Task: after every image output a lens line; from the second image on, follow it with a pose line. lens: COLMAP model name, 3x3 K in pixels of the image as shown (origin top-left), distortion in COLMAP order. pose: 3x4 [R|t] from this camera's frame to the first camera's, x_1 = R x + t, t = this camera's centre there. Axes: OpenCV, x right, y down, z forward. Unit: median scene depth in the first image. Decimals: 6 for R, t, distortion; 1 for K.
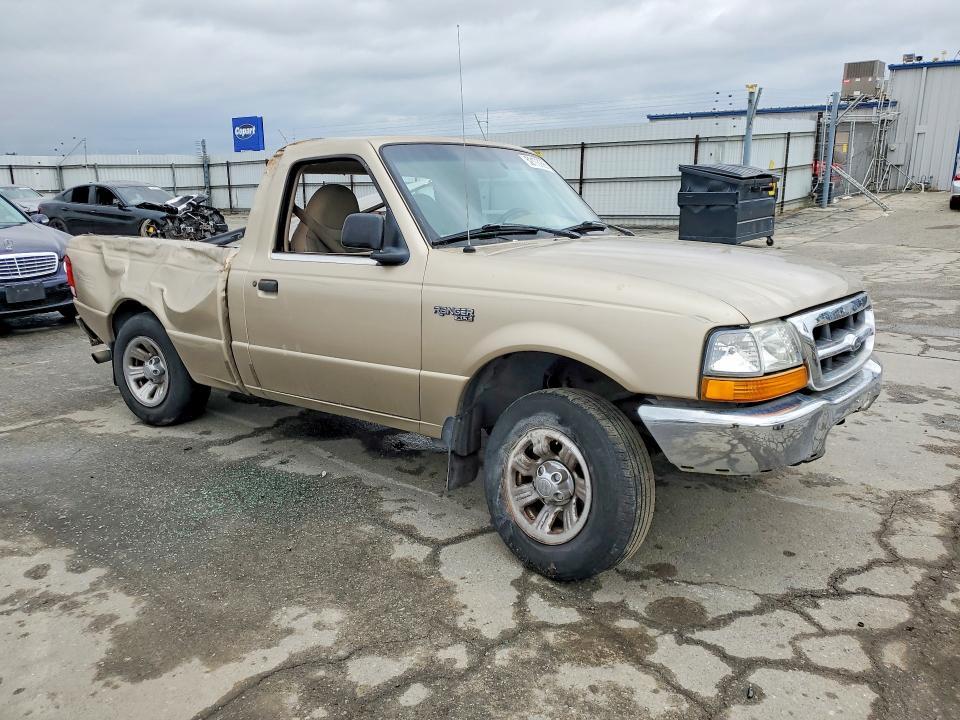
lens RADIAL K [[749.3, 0, 480.0], [0, 749.3, 360.0], [0, 0, 1]] dist [-0.002568, 0.036584]
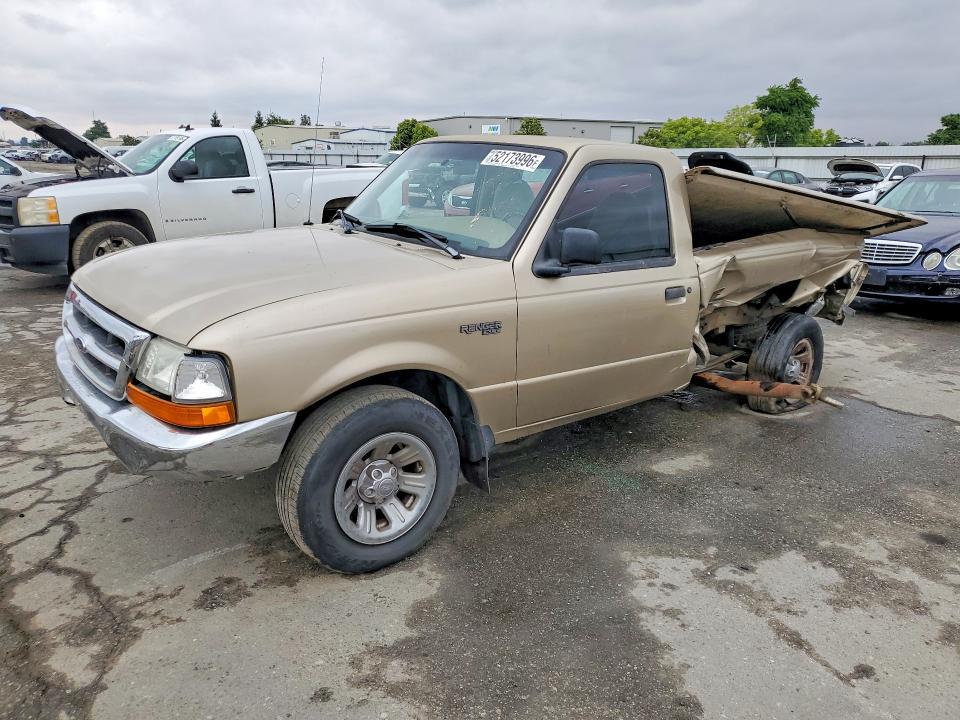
lens RADIAL K [[749.3, 0, 480.0], [0, 749.3, 360.0], [0, 0, 1]] dist [-0.002568, 0.036584]
pose [[-0.208028, 0.256958, -0.943768, 0.257209], [-0.240522, 0.921811, 0.303996, -0.082406], [0.948090, 0.290236, -0.129958, 0.315879]]
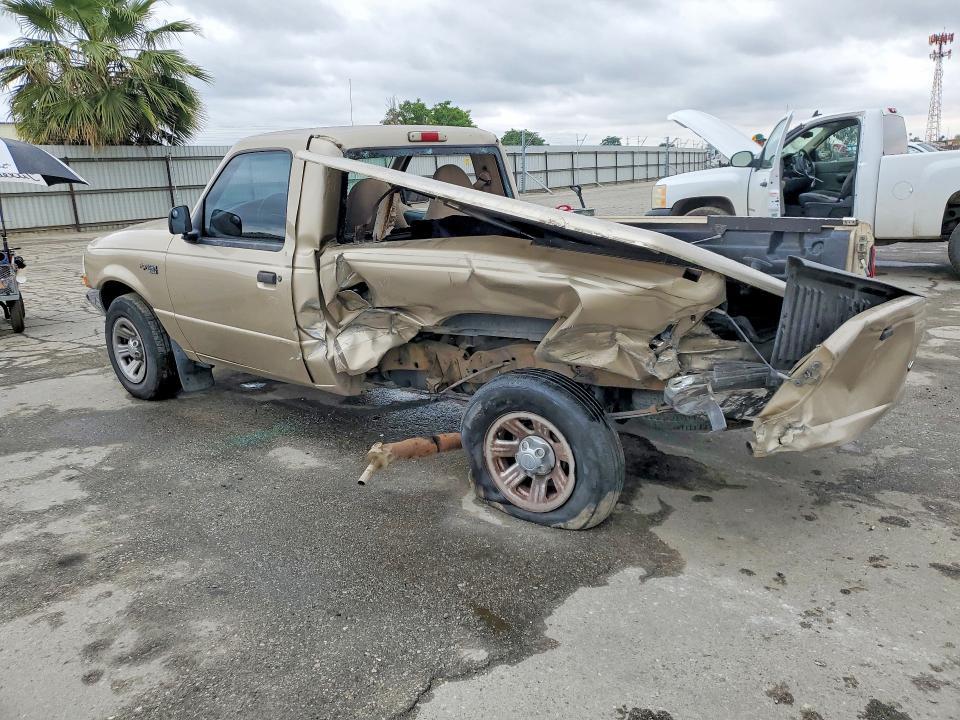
lens RADIAL K [[750.6, 0, 504.2], [0, 750.6, 359.6], [0, 0, 1]] dist [-0.001142, 0.043639]
pose [[-0.999444, 0.033340, -0.000746, -0.068629], [0.029226, 0.886438, 0.461923, -0.132581], [0.016062, 0.461644, -0.886920, 0.572790]]
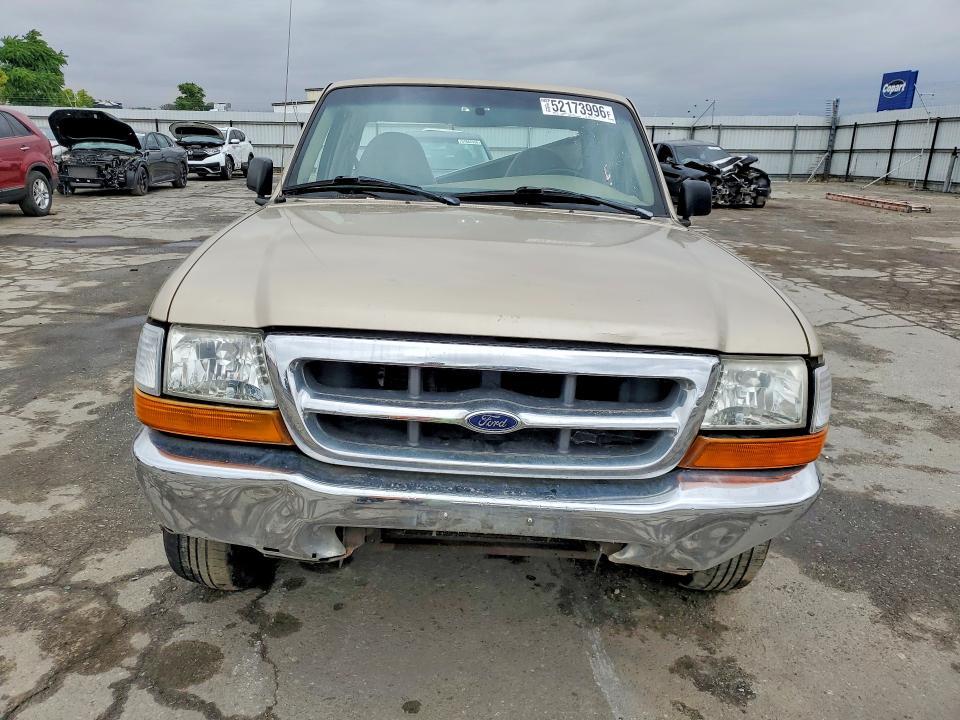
lens RADIAL K [[749.3, 0, 480.0], [0, 749.3, 360.0], [0, 0, 1]] dist [-0.002568, 0.036584]
pose [[0.644580, 0.238449, -0.726401, 0.172214], [-0.206211, 0.969130, 0.135143, -0.027012], [0.736202, 0.062681, 0.673853, 0.118588]]
